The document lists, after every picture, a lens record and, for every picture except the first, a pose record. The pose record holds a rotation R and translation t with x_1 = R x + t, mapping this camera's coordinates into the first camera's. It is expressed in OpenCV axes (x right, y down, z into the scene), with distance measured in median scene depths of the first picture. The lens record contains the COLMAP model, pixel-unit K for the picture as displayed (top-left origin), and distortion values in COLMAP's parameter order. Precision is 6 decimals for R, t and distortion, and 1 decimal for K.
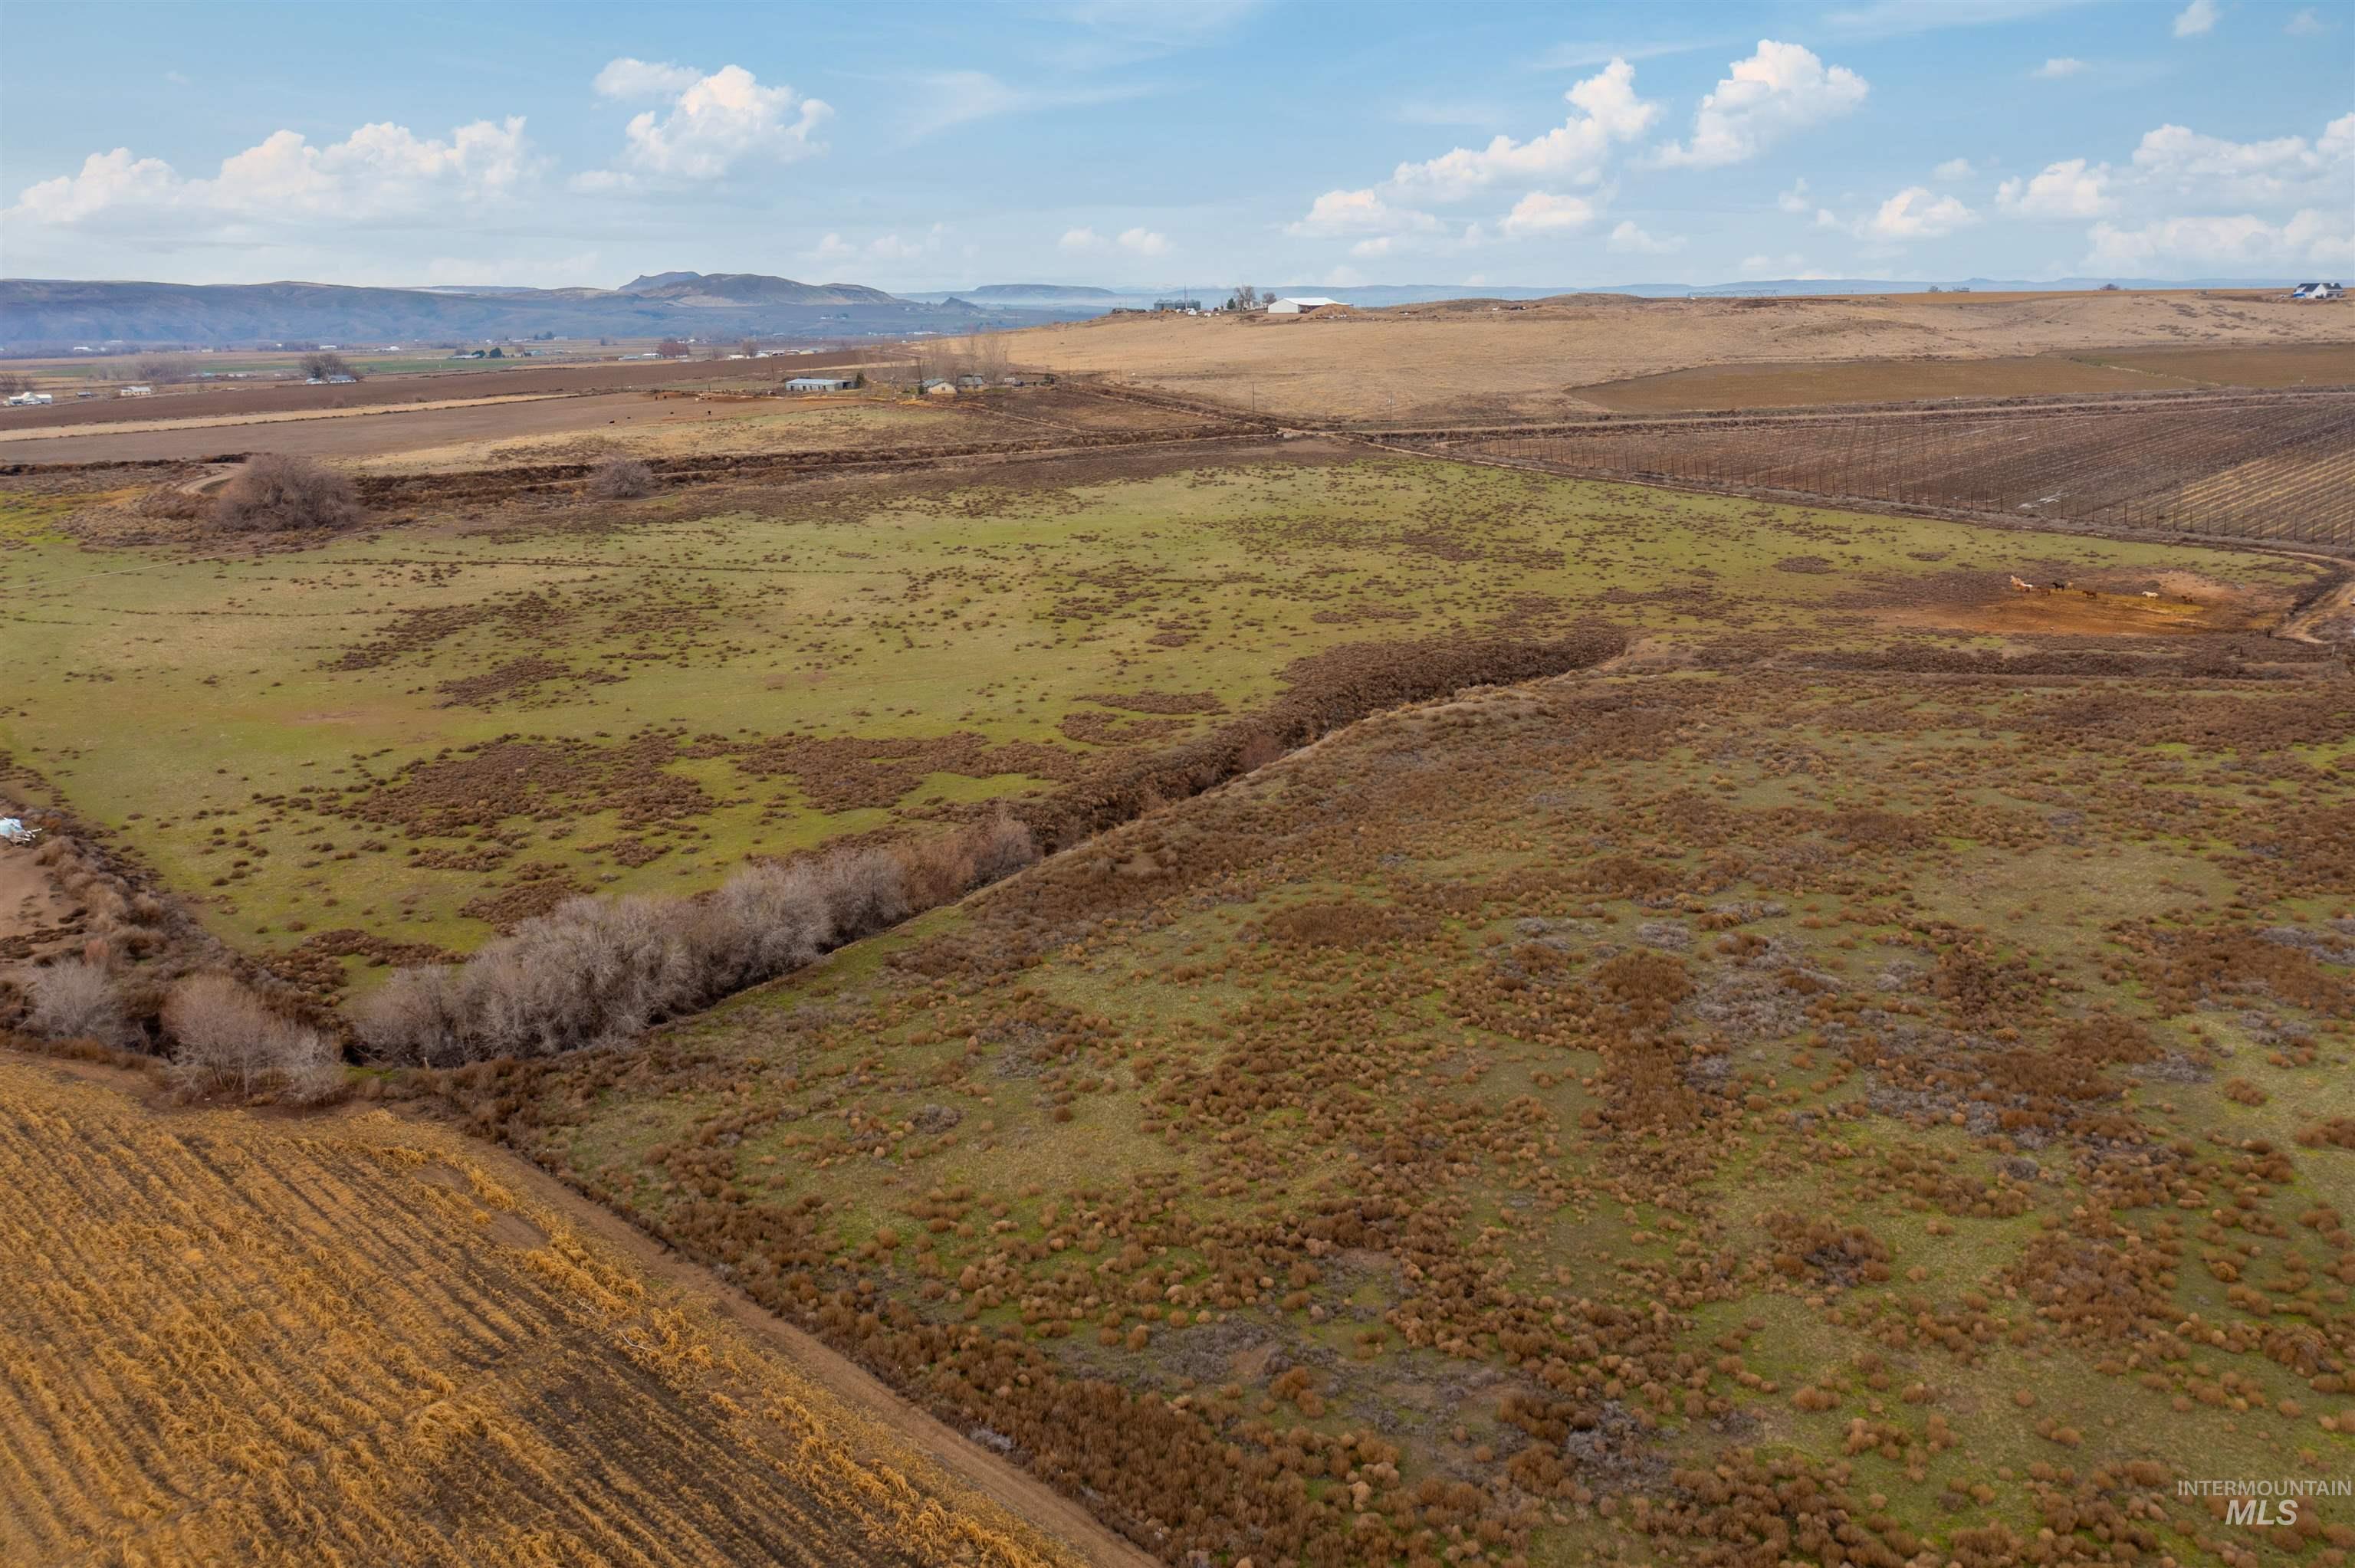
lens RADIAL K [[1828.0, 0, 1177.5], [0, 1828.0, 784.0], [0, 0, 1]] dist [-0.020107, 0.007818]
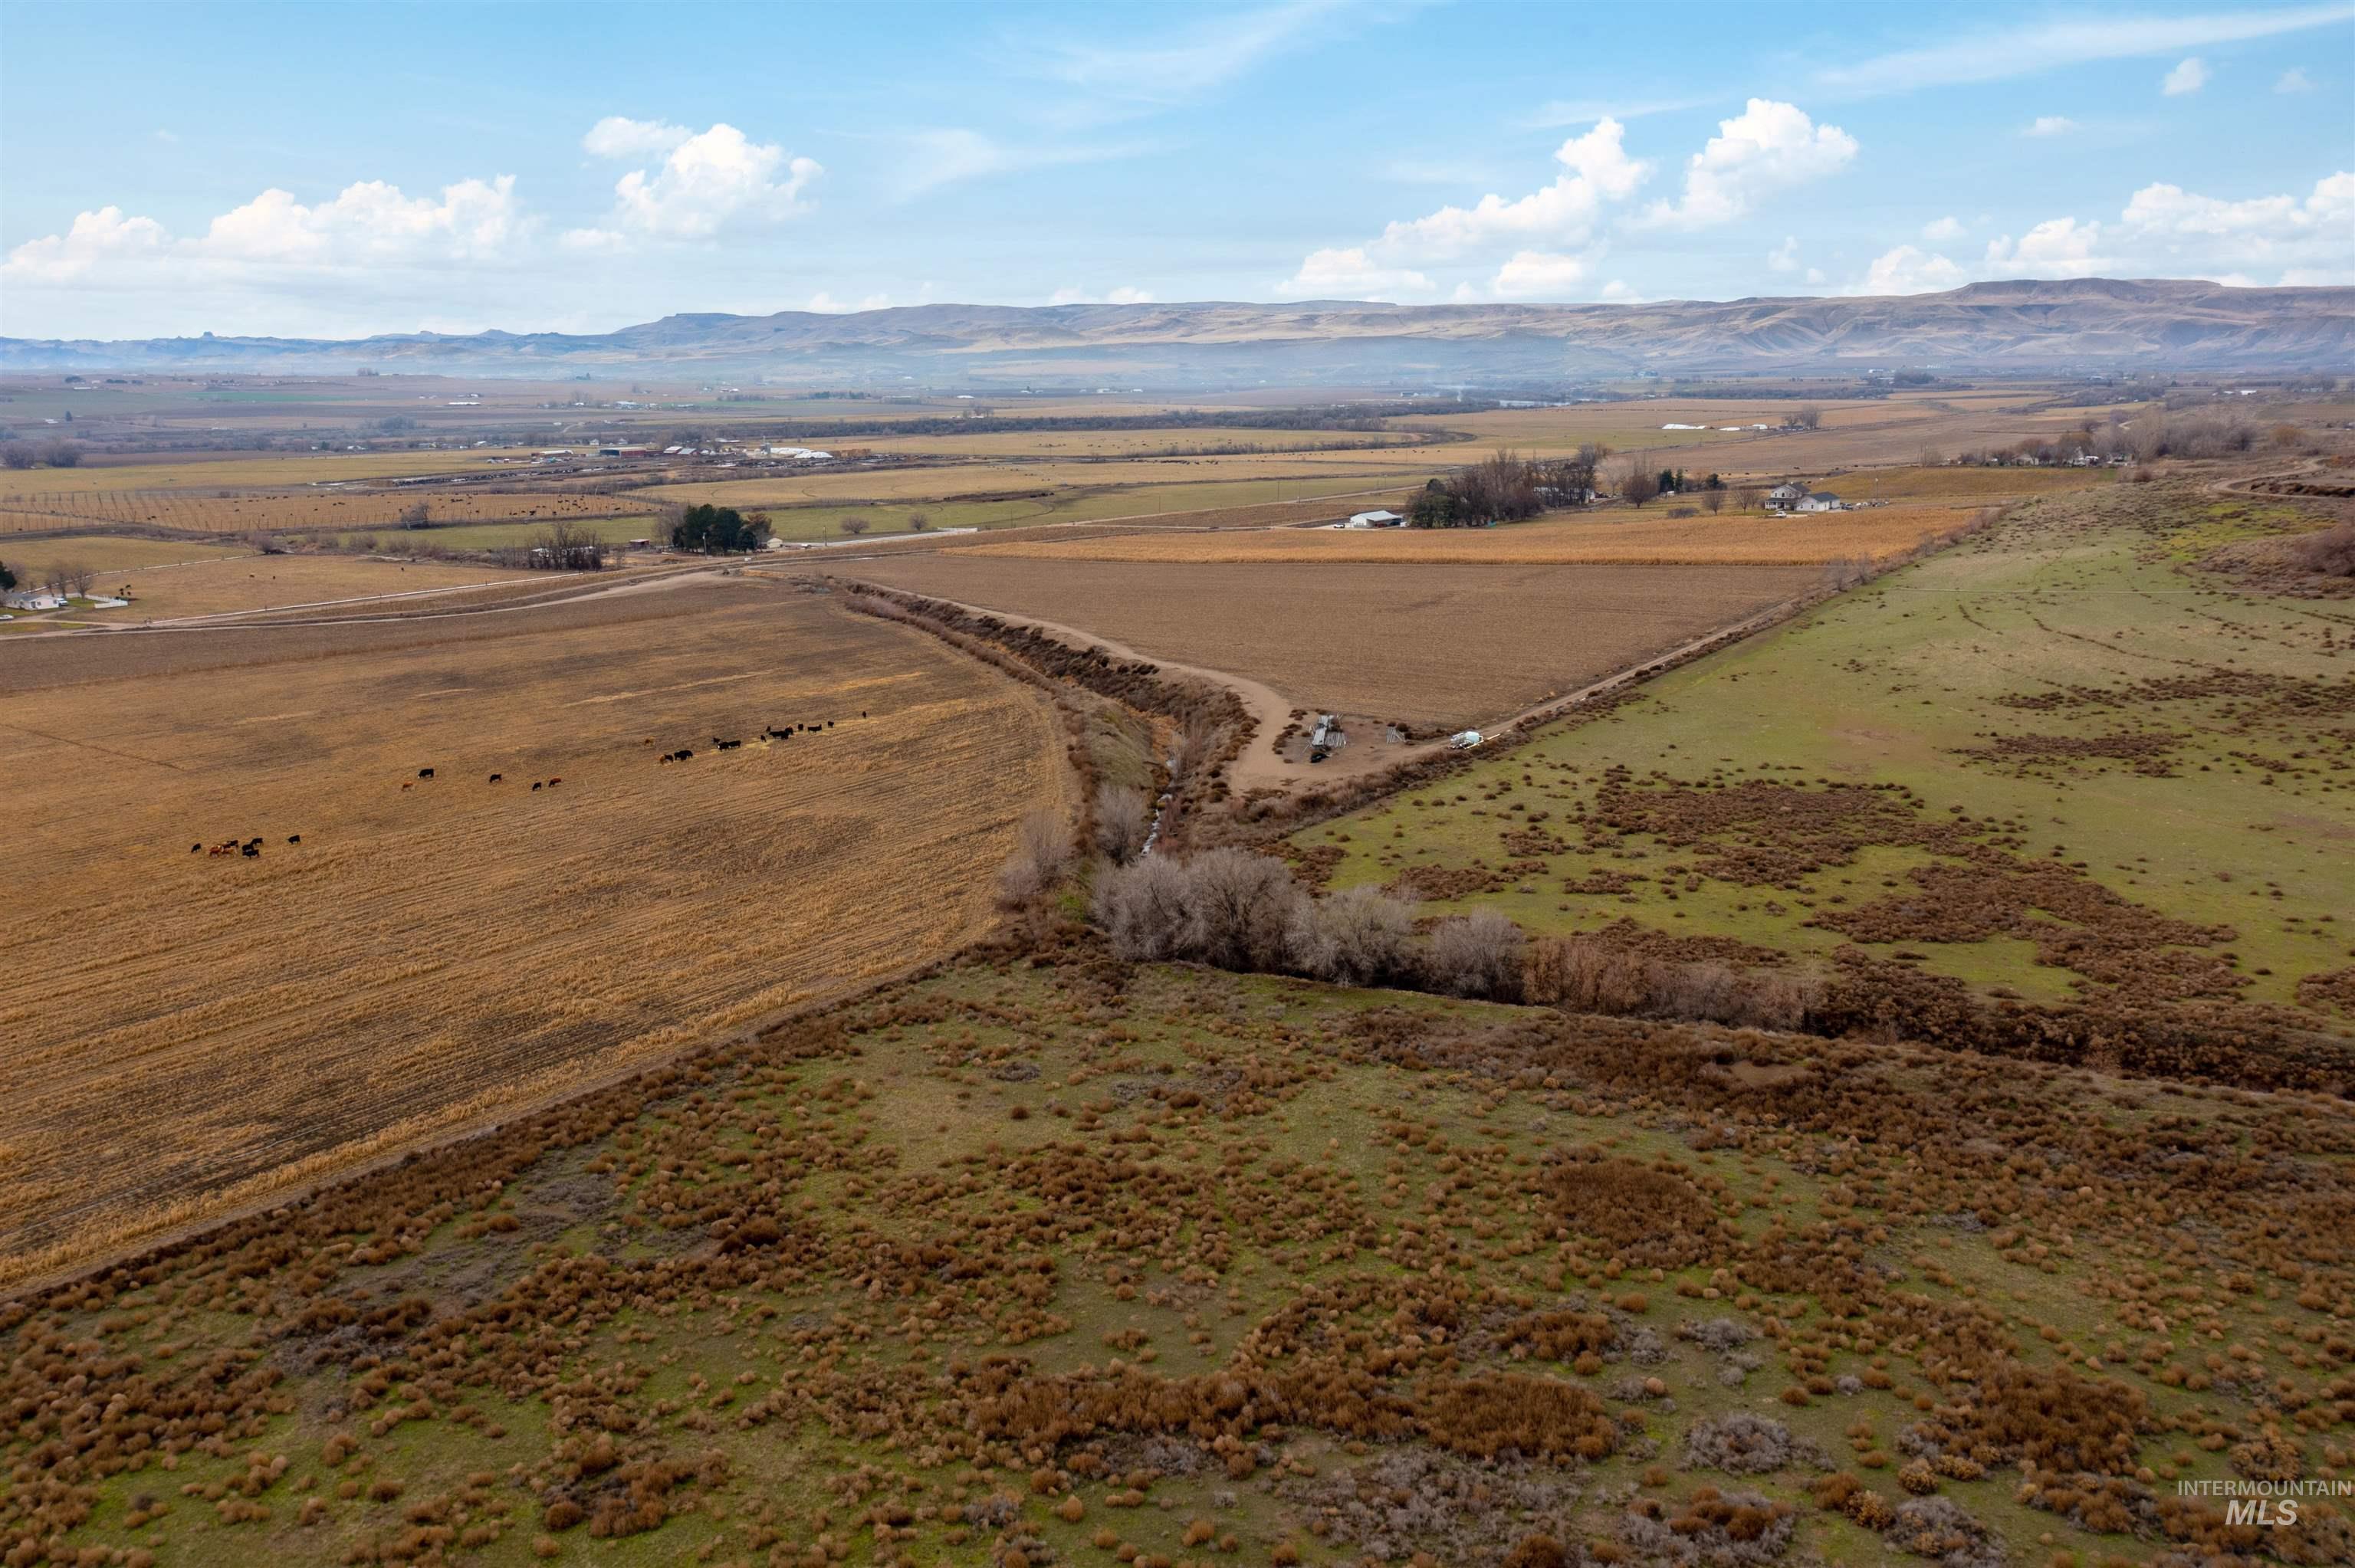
lens RADIAL K [[1831.2, 0, 1171.7], [0, 1831.2, 781.5], [0, 0, 1]] dist [-0.020596, 0.000589]
pose [[0.133471, 0.227761, -0.964526, 0.831243], [-0.232378, 0.953294, 0.192952, -0.204769], [0.963424, 0.198381, 0.180164, 0.758260]]
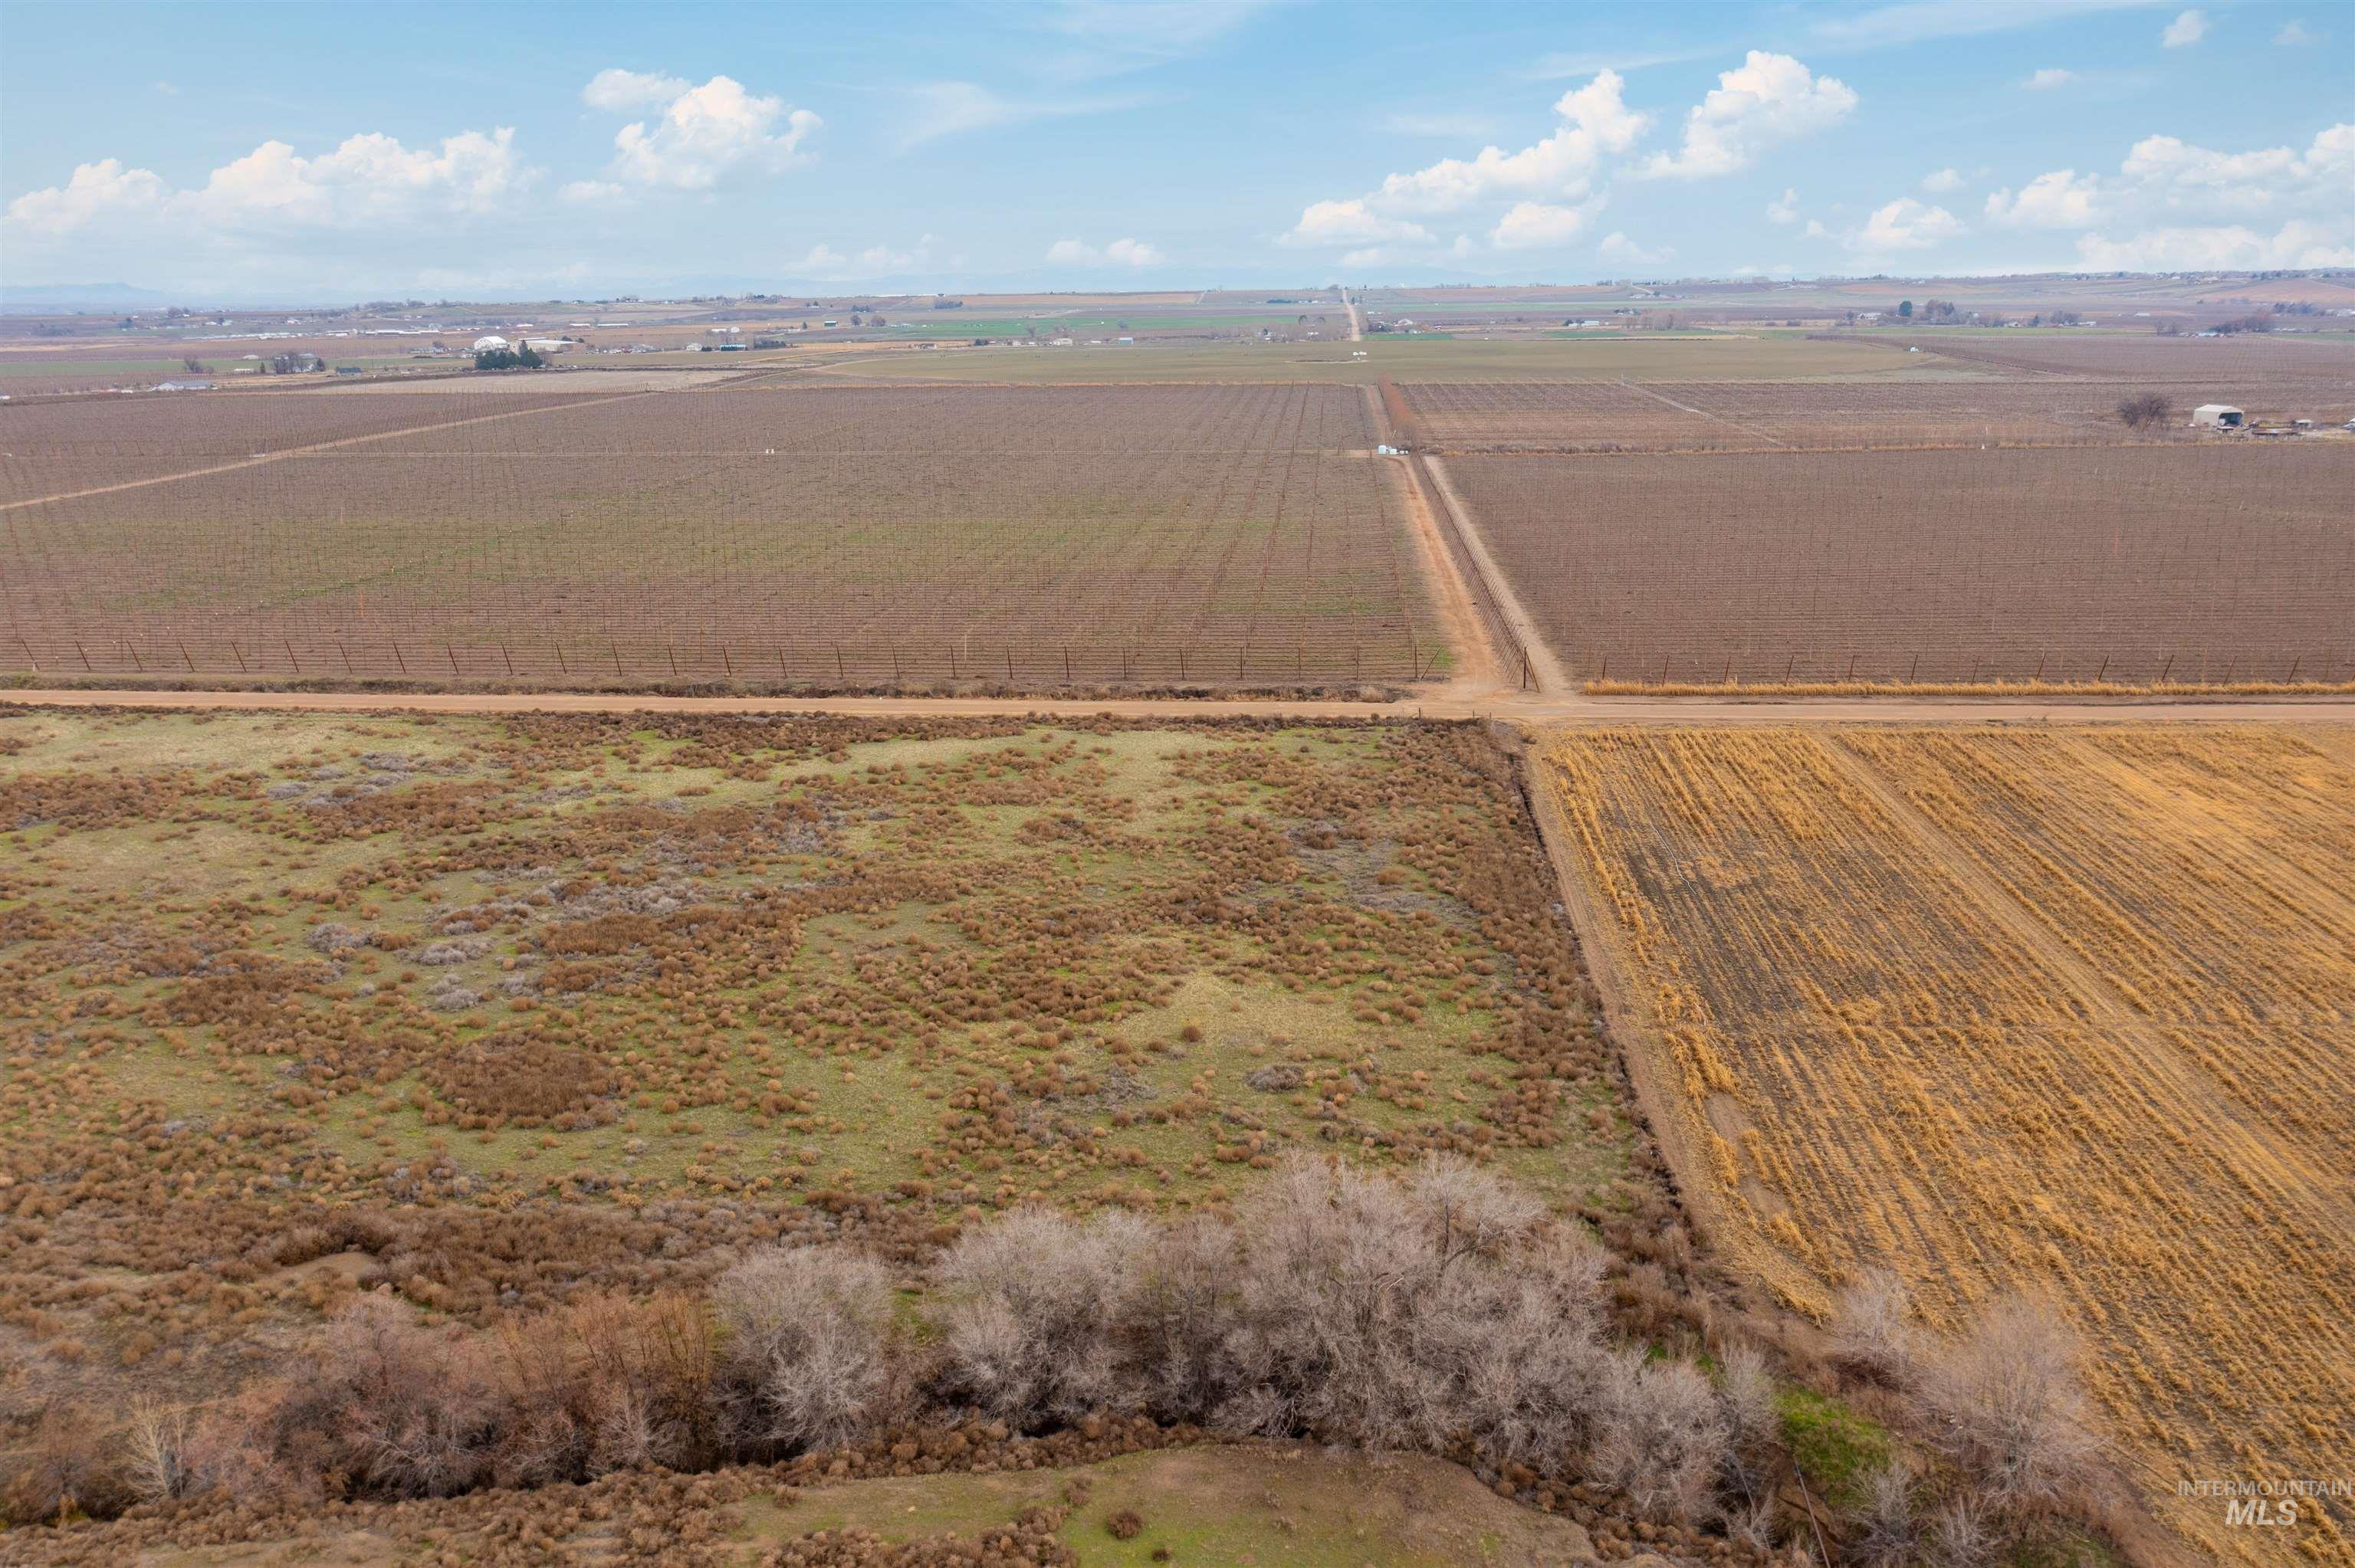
lens RADIAL K [[1831.2, 0, 1171.7], [0, 1831.2, 781.5], [0, 0, 1]] dist [-0.020596, 0.000589]
pose [[-0.635776, -0.174348, 0.751925, -0.698488], [0.216354, 0.894853, 0.390422, -0.300165], [-0.740932, 0.410903, -0.531205, 1.316892]]
